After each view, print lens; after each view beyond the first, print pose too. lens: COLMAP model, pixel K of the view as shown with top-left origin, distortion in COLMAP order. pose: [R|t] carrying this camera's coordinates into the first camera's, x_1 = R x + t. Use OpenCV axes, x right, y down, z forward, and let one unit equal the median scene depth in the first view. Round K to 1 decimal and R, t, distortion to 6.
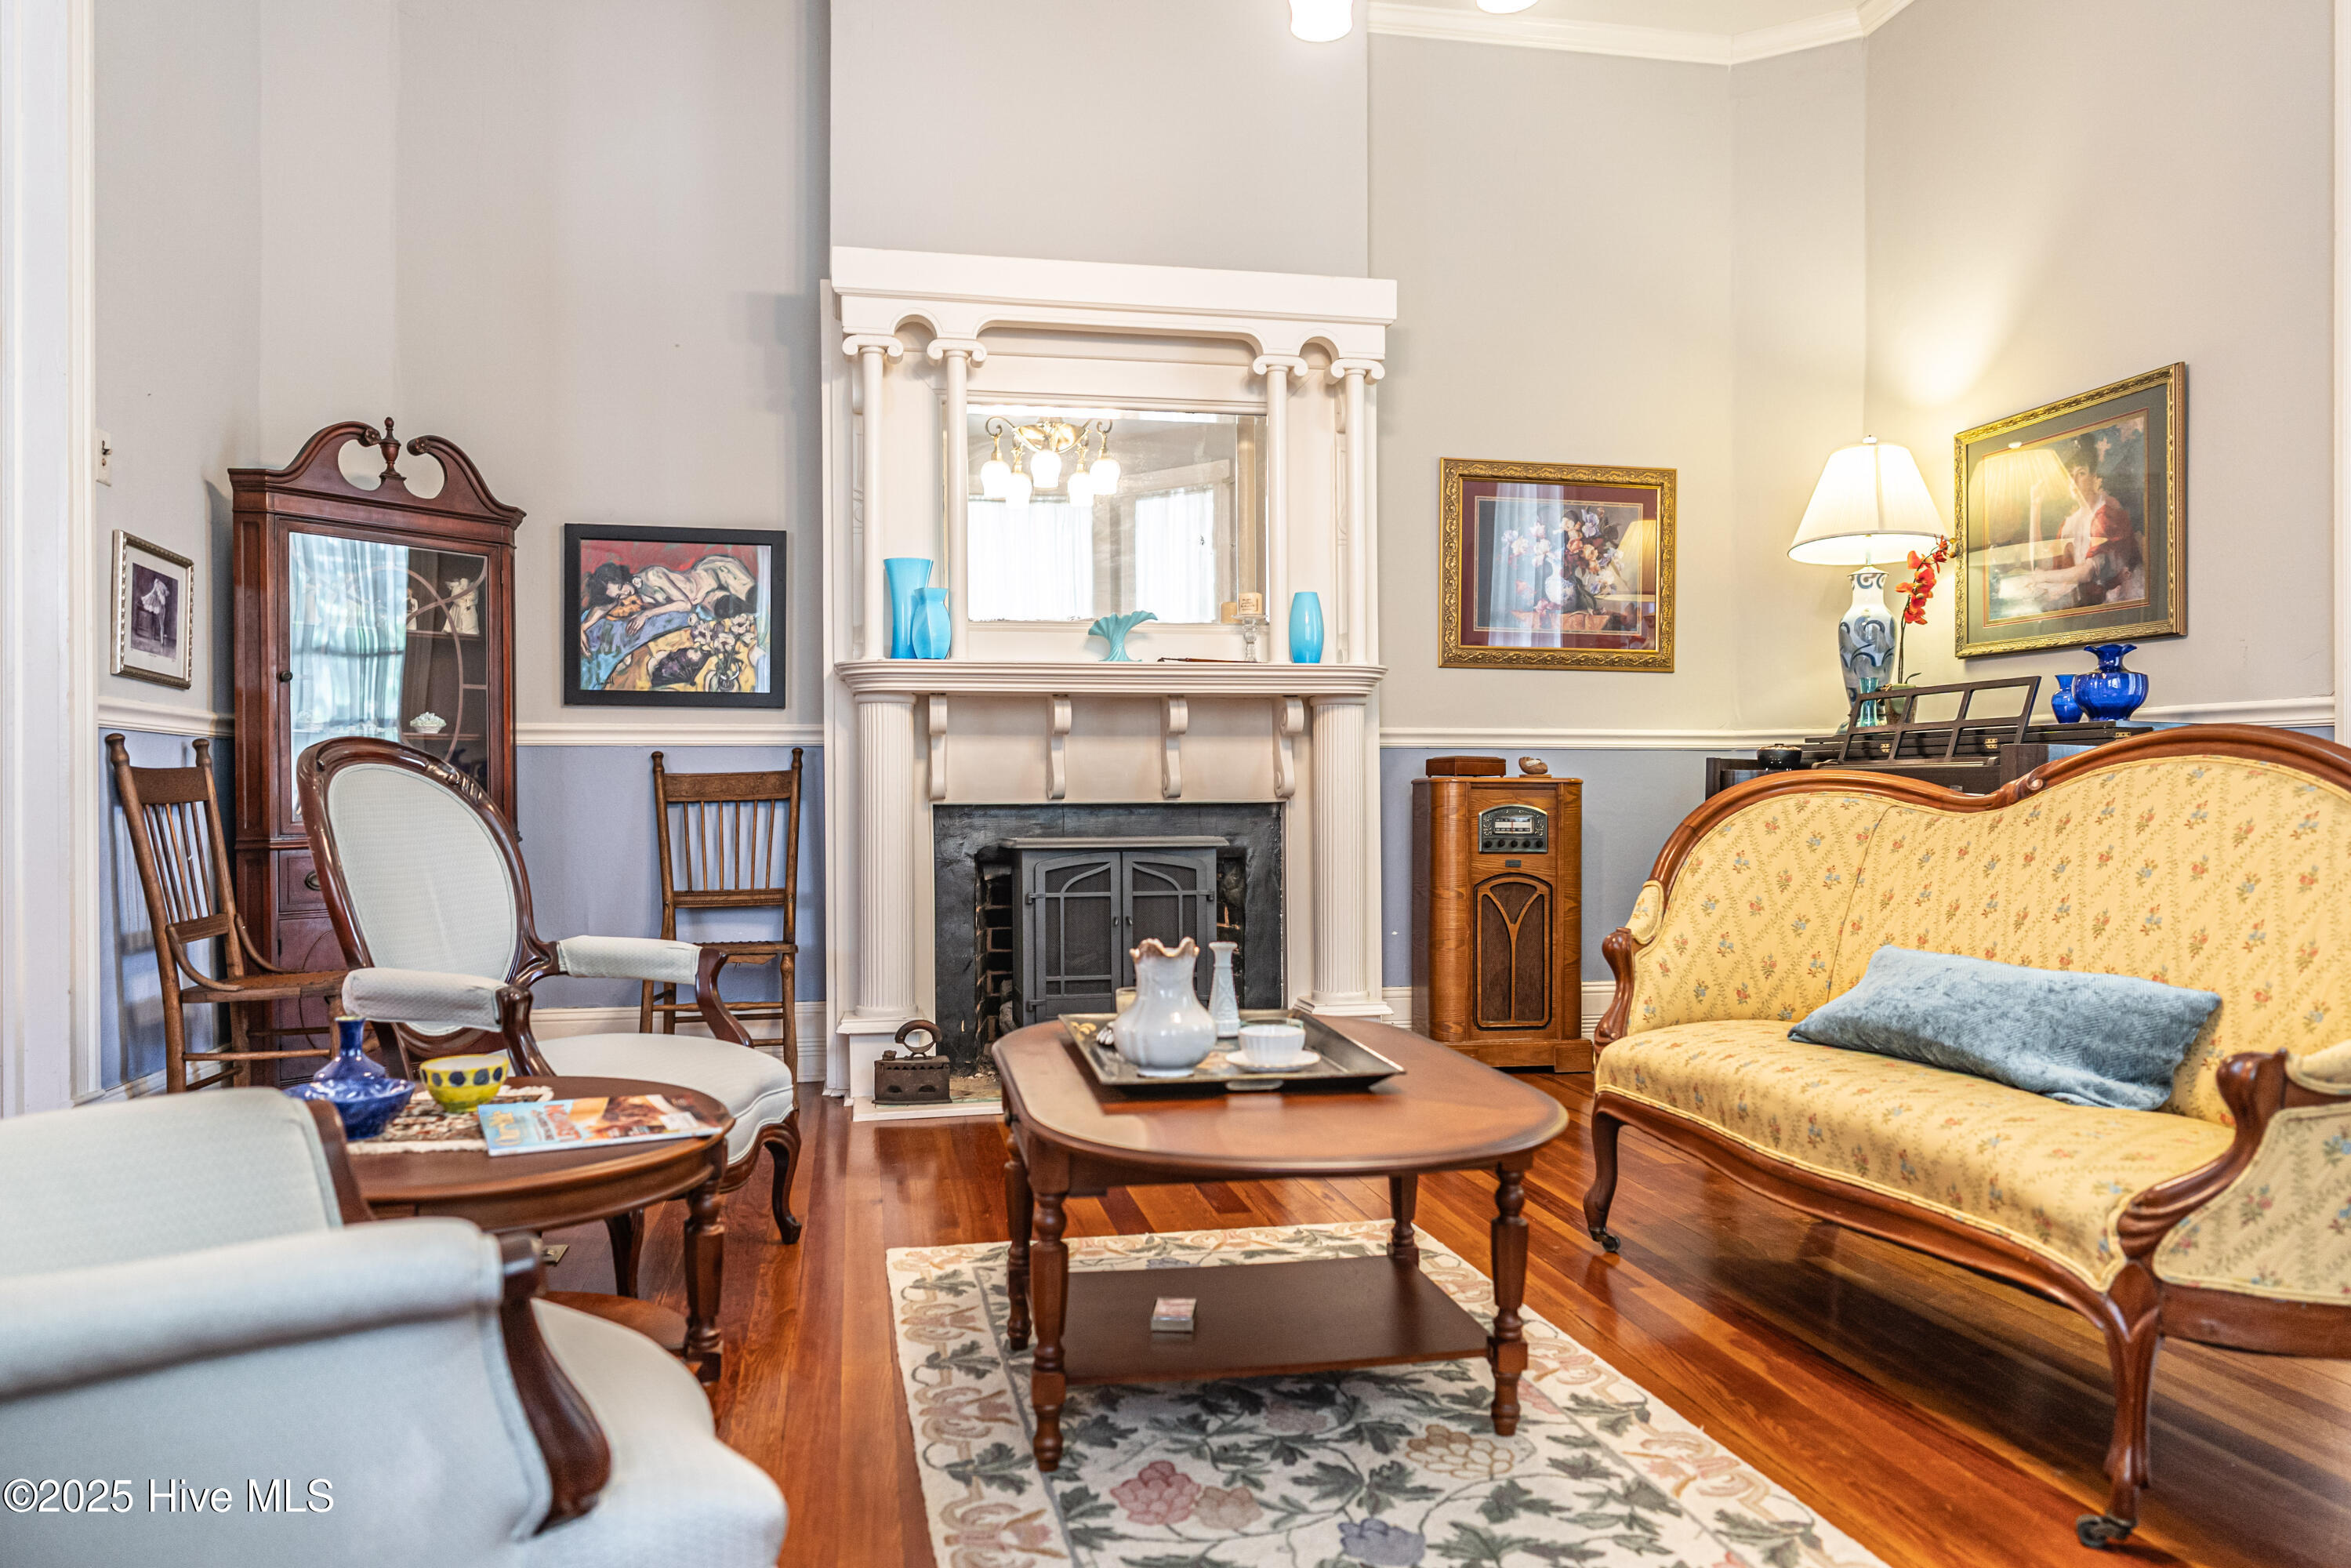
lens RADIAL K [[1608.7, 0, 1168.6], [0, 1608.7, 793.6], [0, 0, 1]] dist [-0.000586, 0.002252]
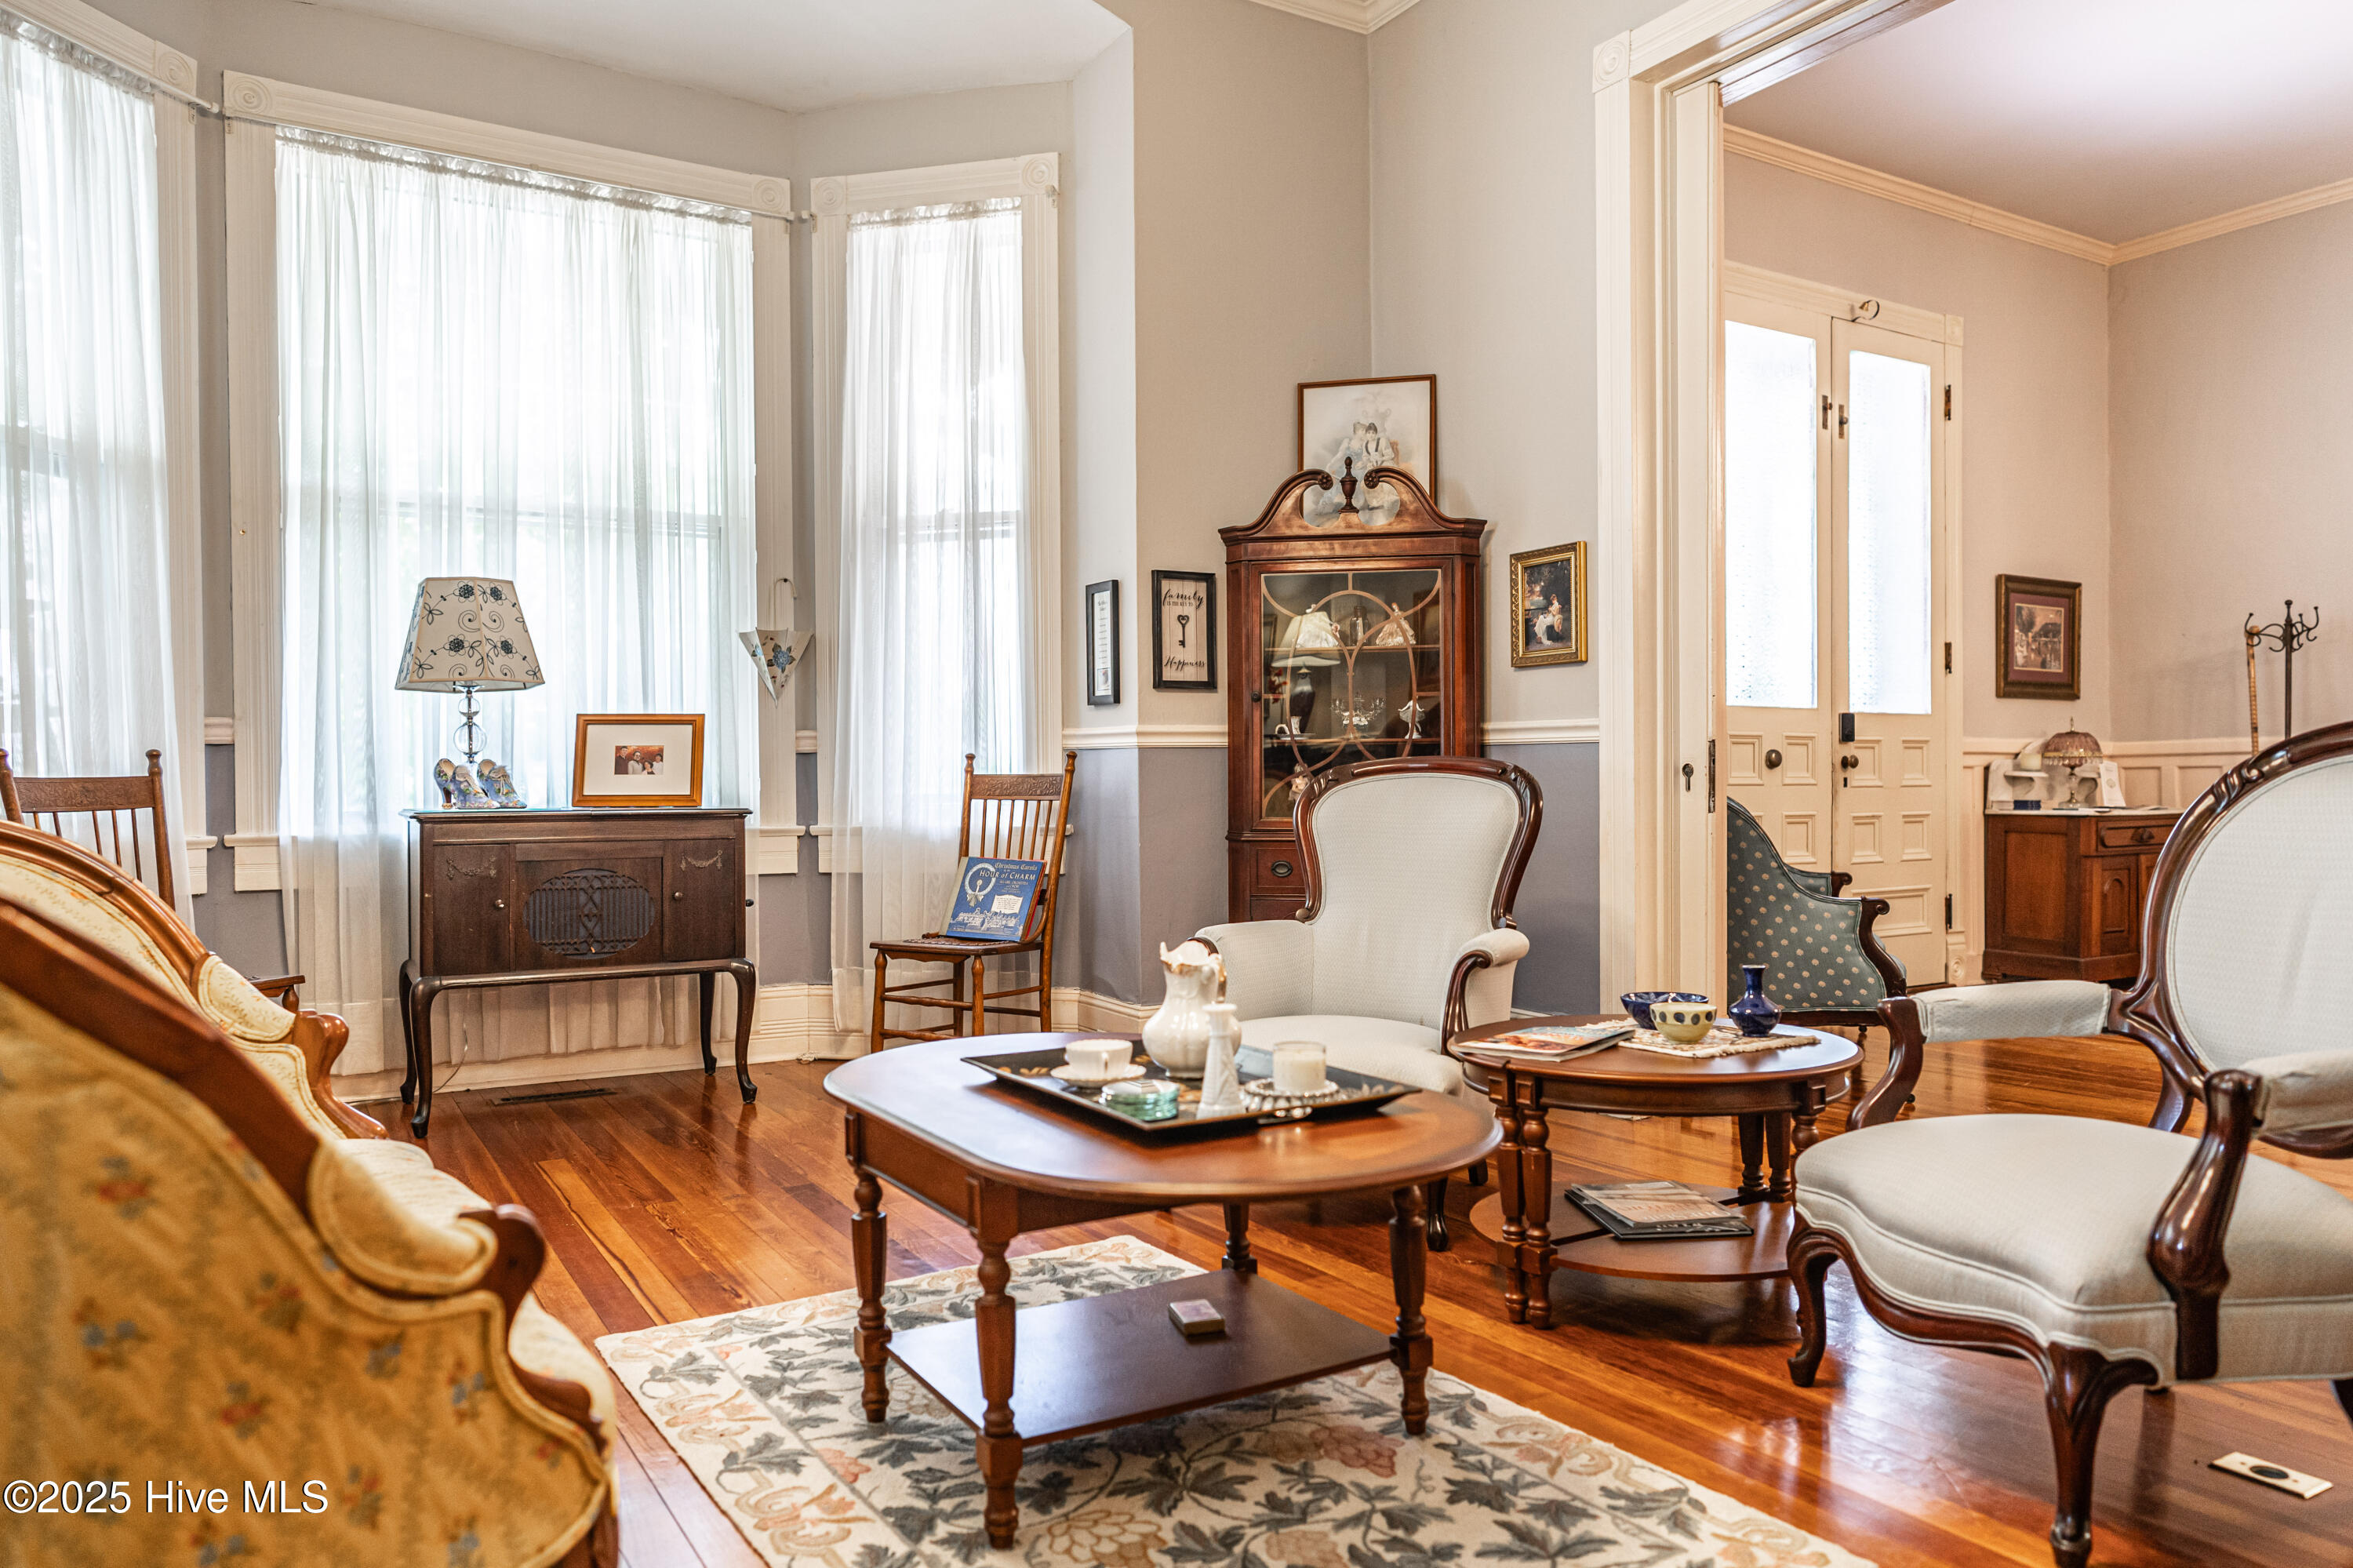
lens RADIAL K [[1562.1, 0, 1165.1], [0, 1562.1, 798.4], [0, 0, 1]] dist [-0.004651, 0.006414]
pose [[-0.940905, 0.017423, -0.338221, 0.191113], [0.015534, 0.999845, 0.008293, -0.007581], [0.338313, 0.002549, -0.941030, 1.046646]]
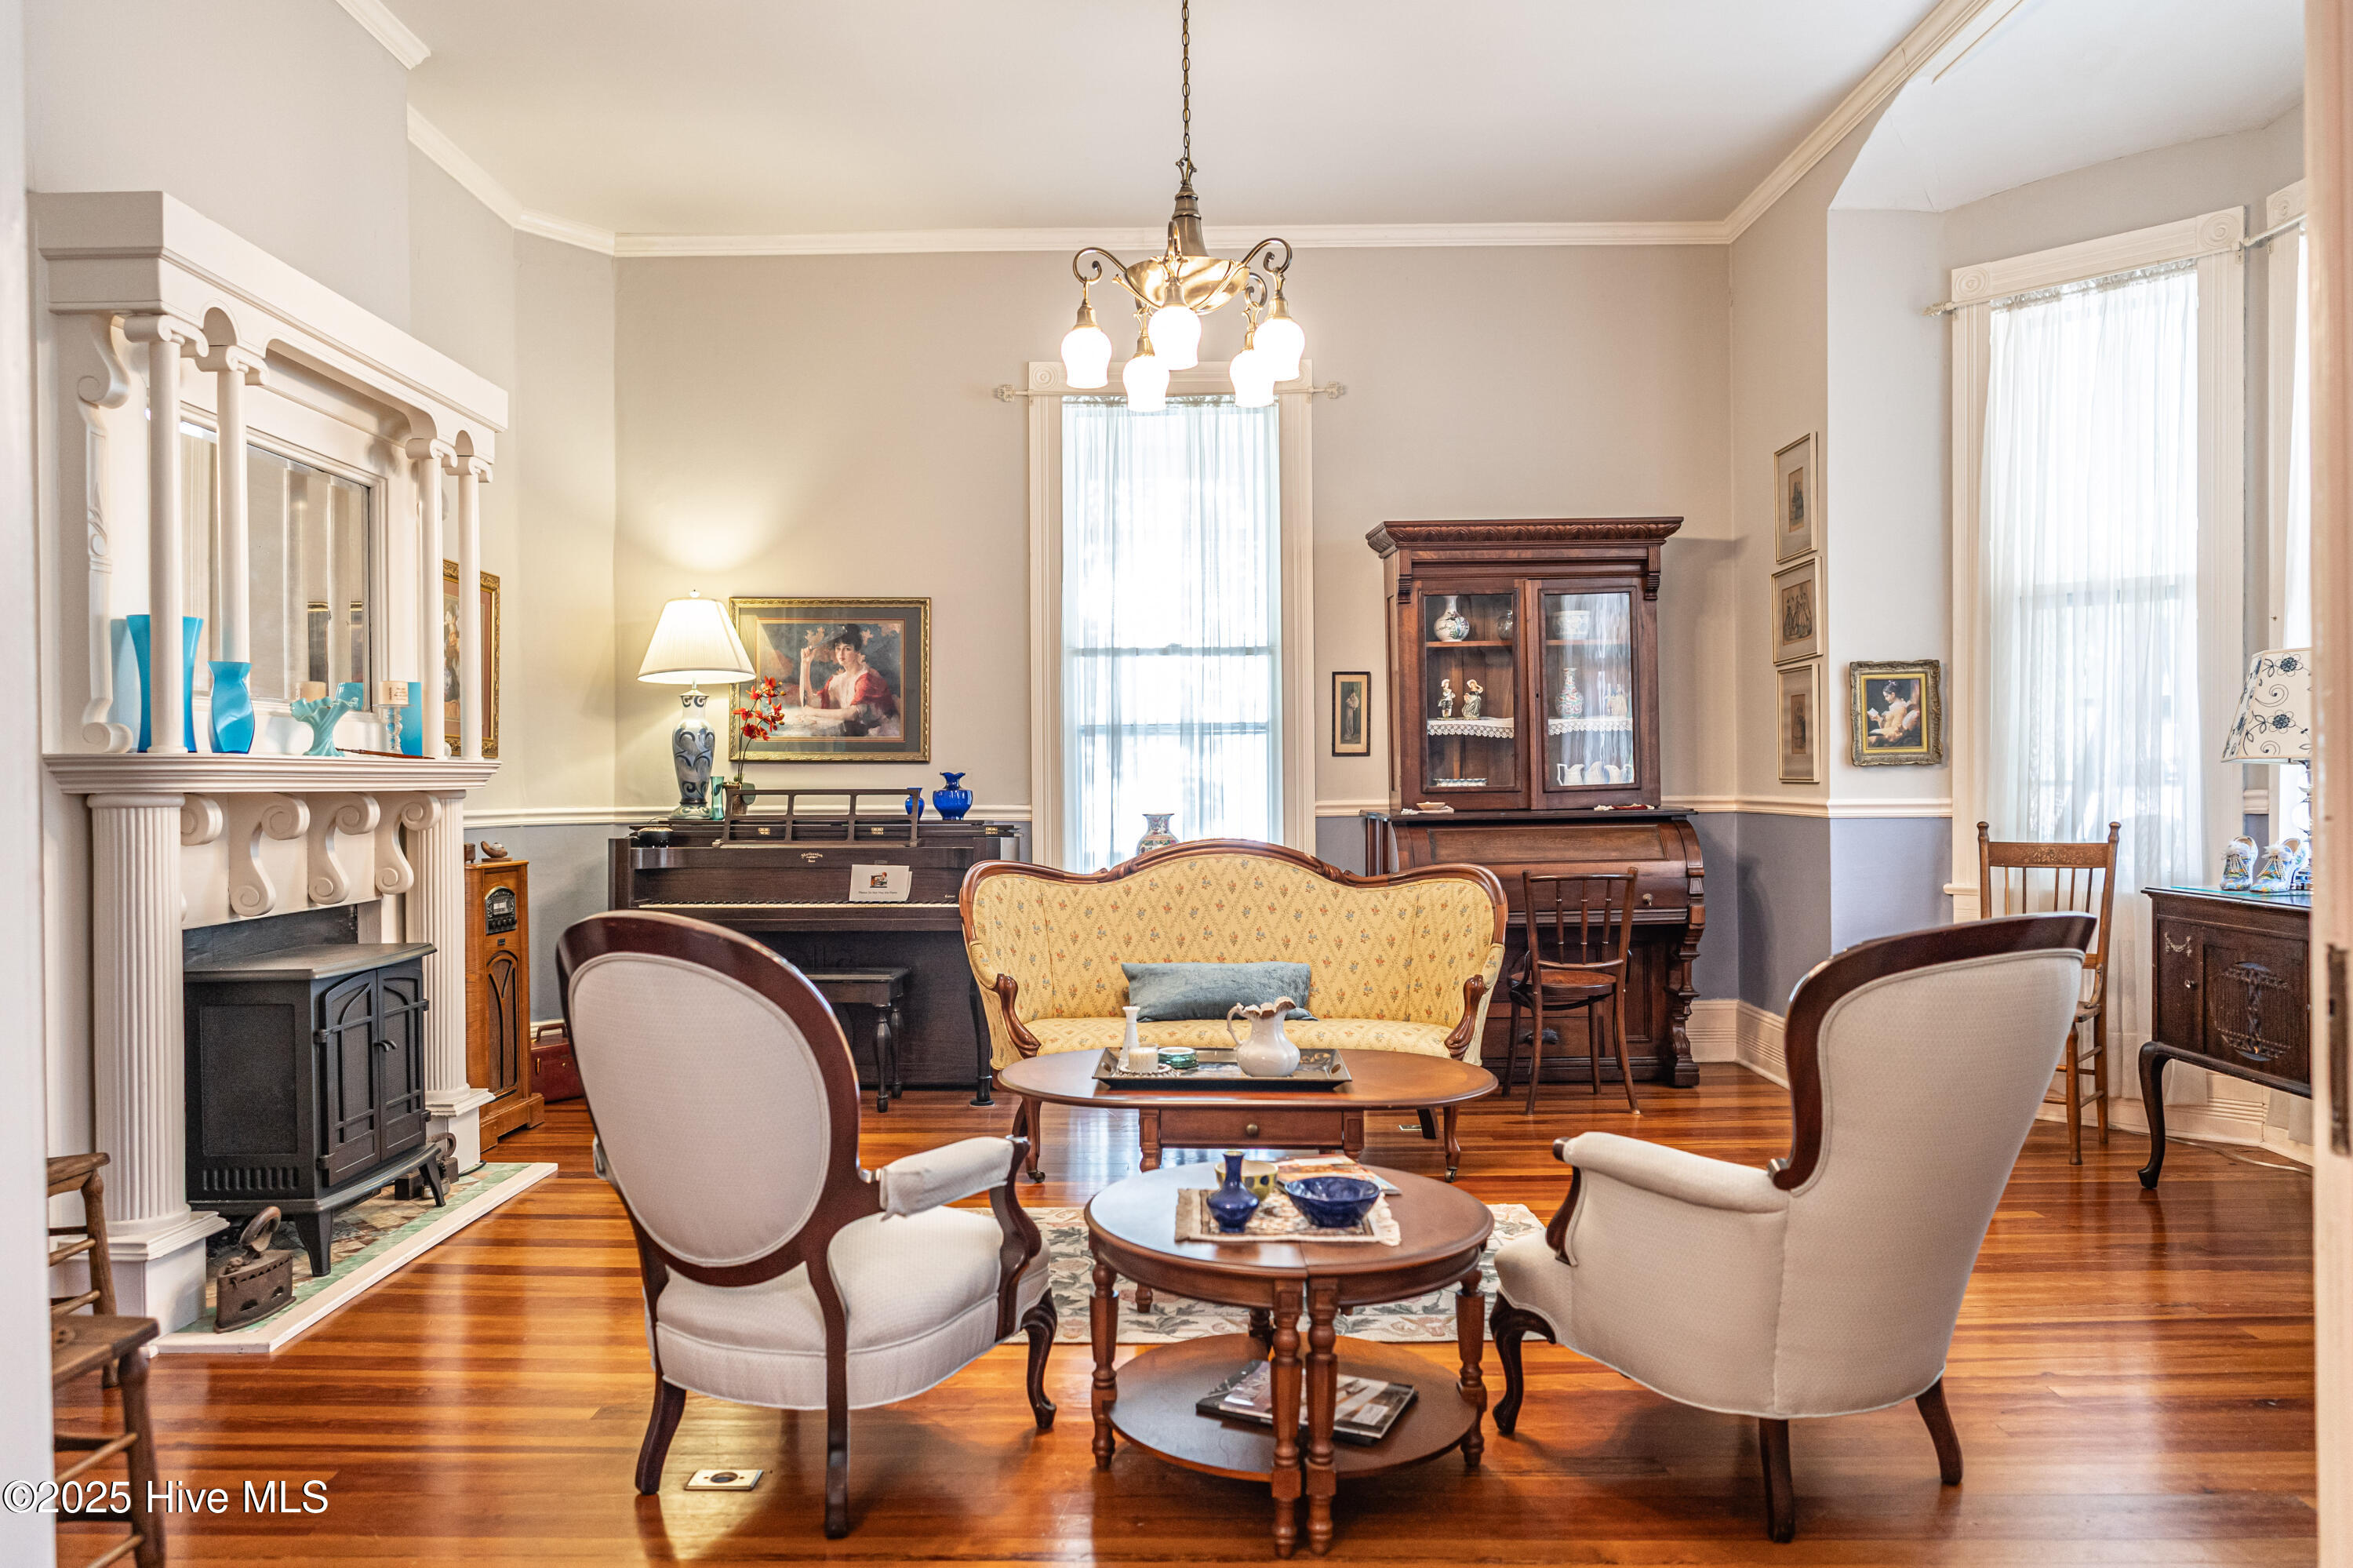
lens RADIAL K [[1579.5, 0, 1163.8], [0, 1579.5, 794.6], [0, 0, 1]] dist [-0.000620, 0.002190]
pose [[0.197247, -0.004237, 0.980345, -0.857830], [0.004396, 0.999984, 0.003437, -0.066394], [-0.980344, 0.003632, 0.197262, 0.421762]]
